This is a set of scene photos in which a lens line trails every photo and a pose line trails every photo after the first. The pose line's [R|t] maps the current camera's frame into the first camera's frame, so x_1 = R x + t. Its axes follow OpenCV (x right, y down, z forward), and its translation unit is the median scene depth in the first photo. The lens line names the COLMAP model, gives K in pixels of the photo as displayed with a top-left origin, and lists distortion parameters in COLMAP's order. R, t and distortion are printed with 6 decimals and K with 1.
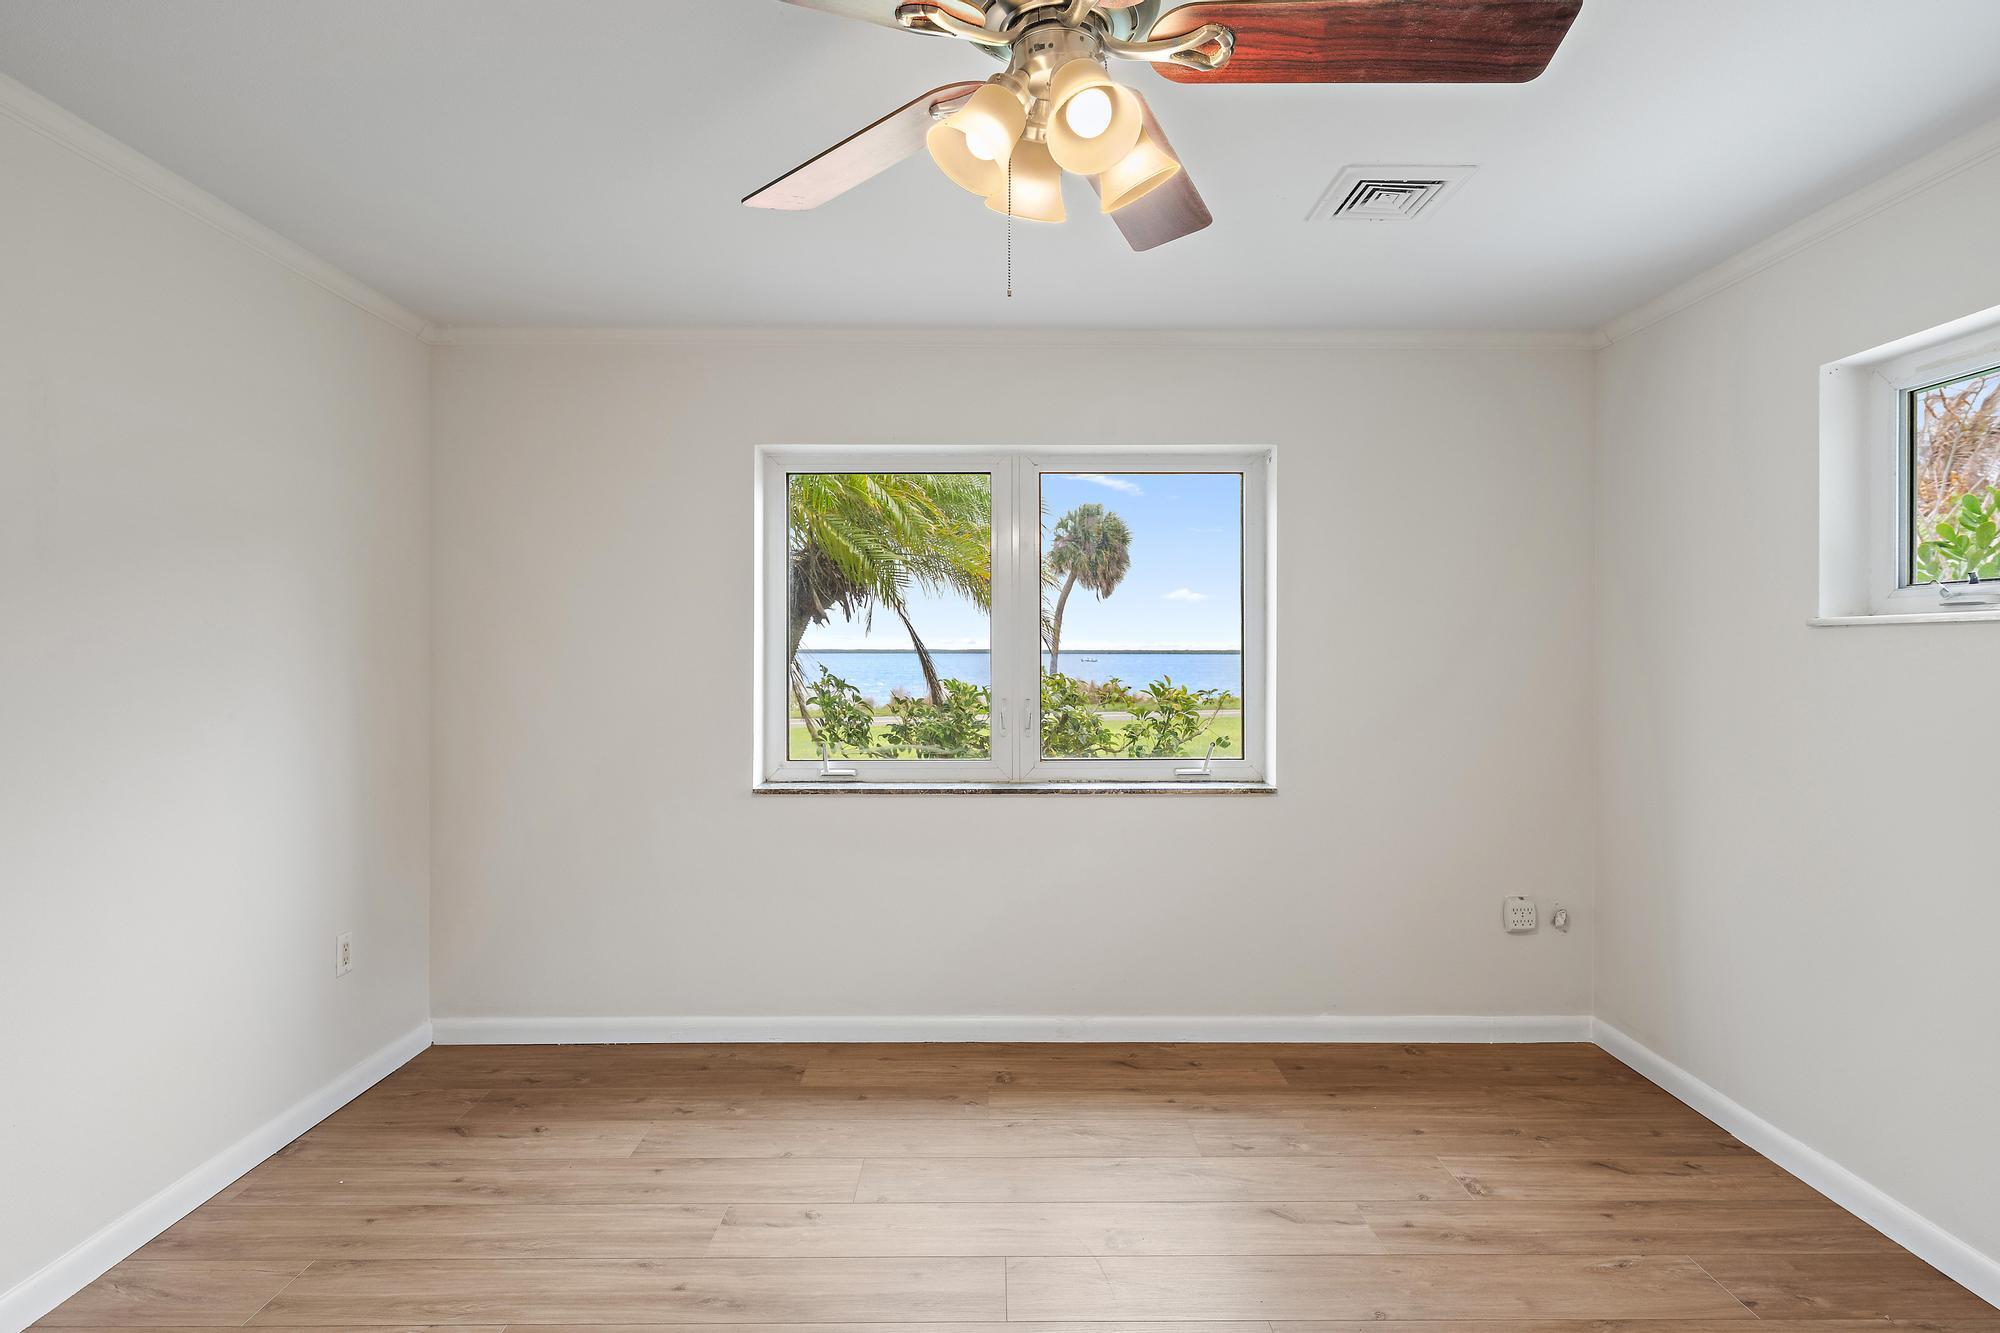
lens RADIAL K [[1078.4, 0, 997.1], [0, 1078.4, 661.2], [0, 0, 1]] dist [-0.002280, 0.000091]
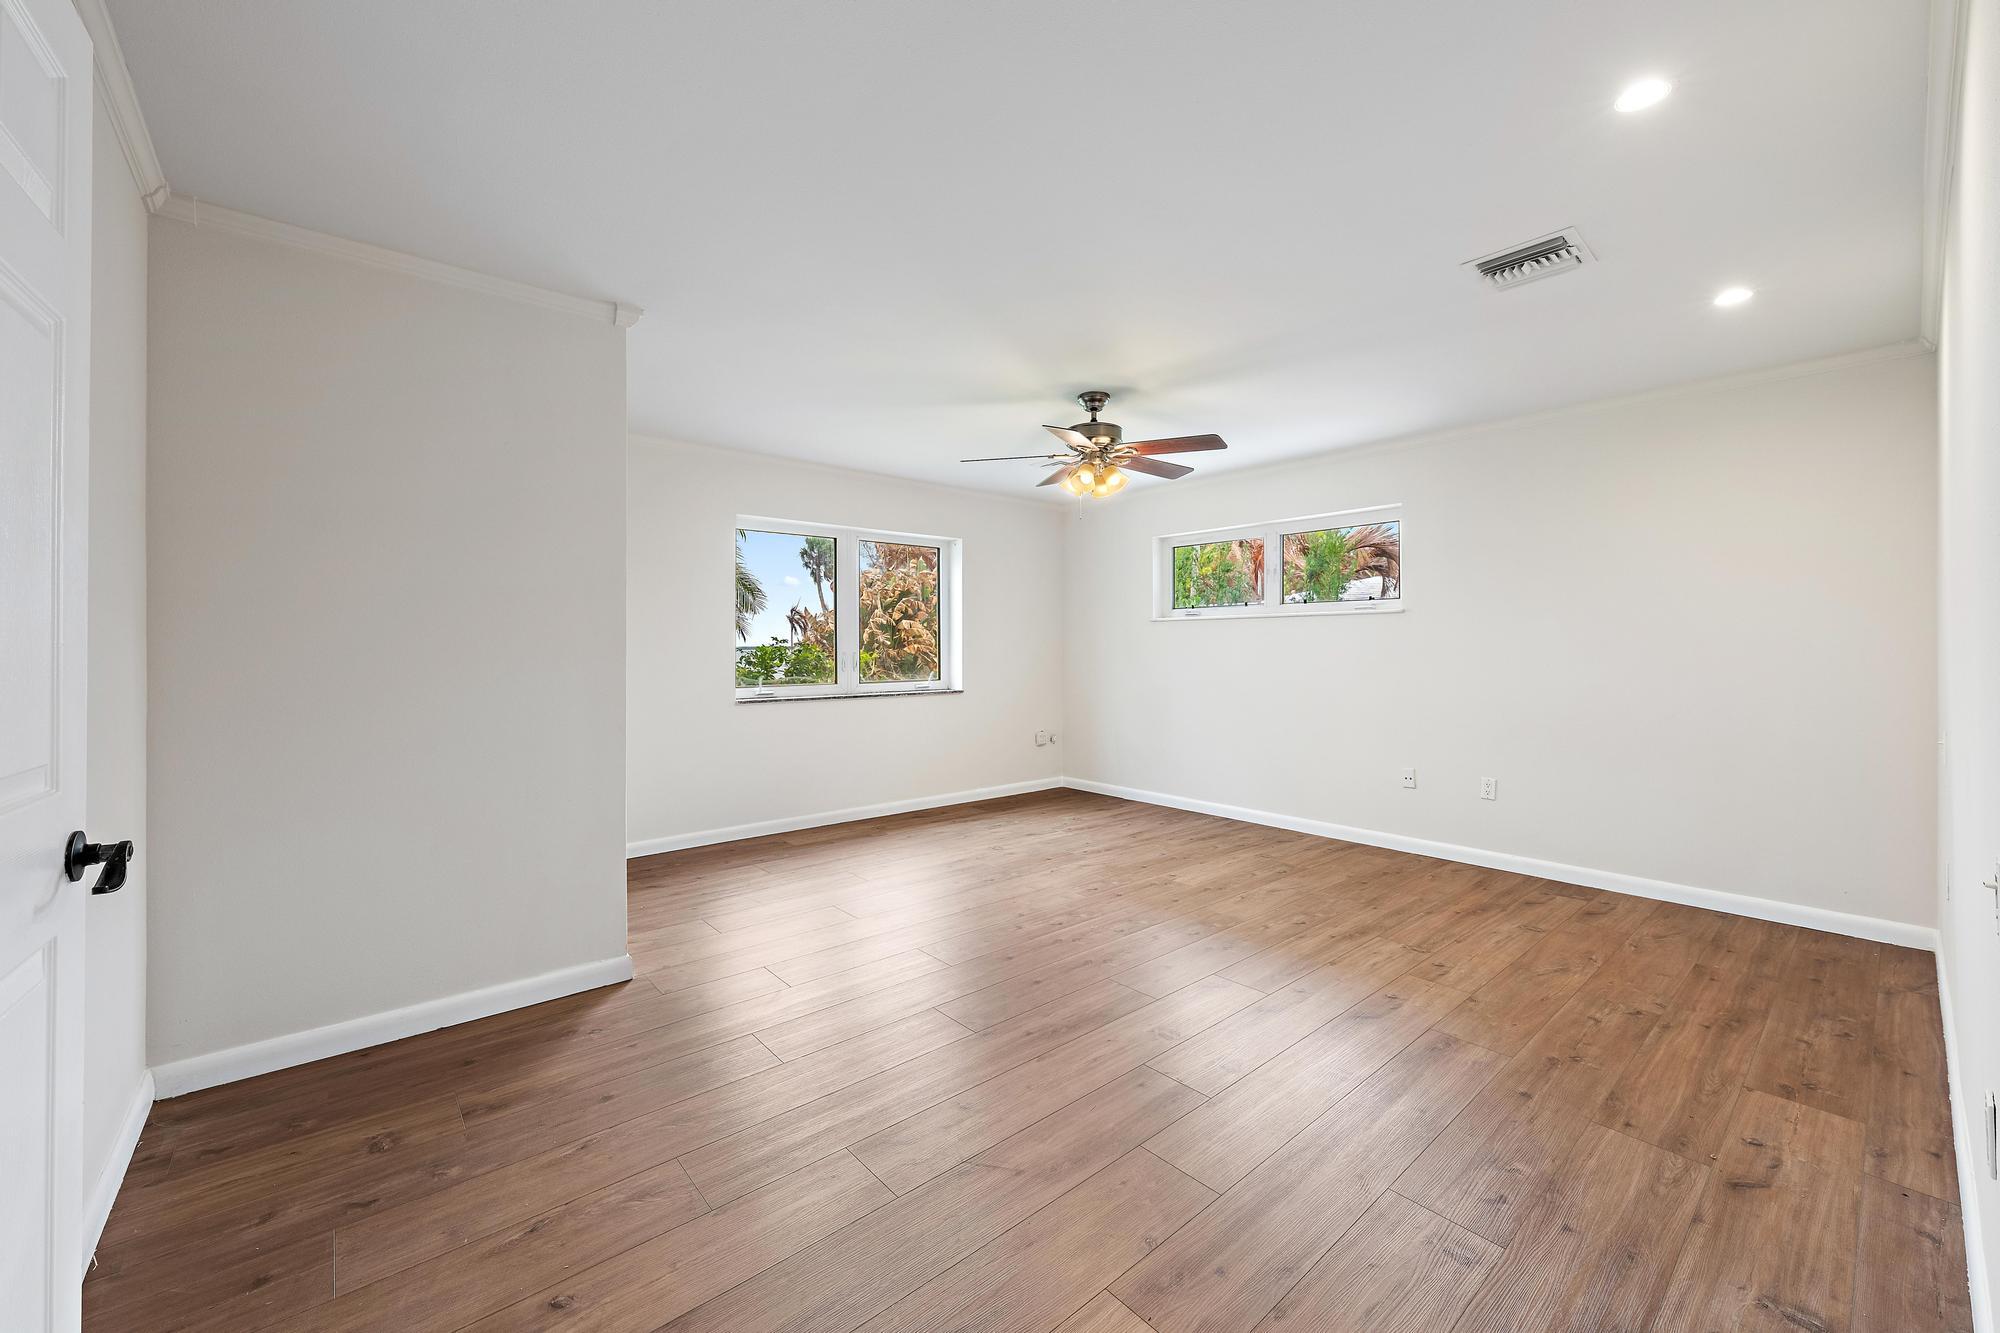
lens RADIAL K [[776.4, 0, 1000.7], [0, 776.4, 651.5], [0, 0, 1]] dist [0.002613, 0.000196]
pose [[0.761388, -0.003128, 0.648289, -0.734526], [0.006532, 0.999975, -0.002846, 0.042343], [-0.648264, 0.006402, 0.761389, -0.294293]]
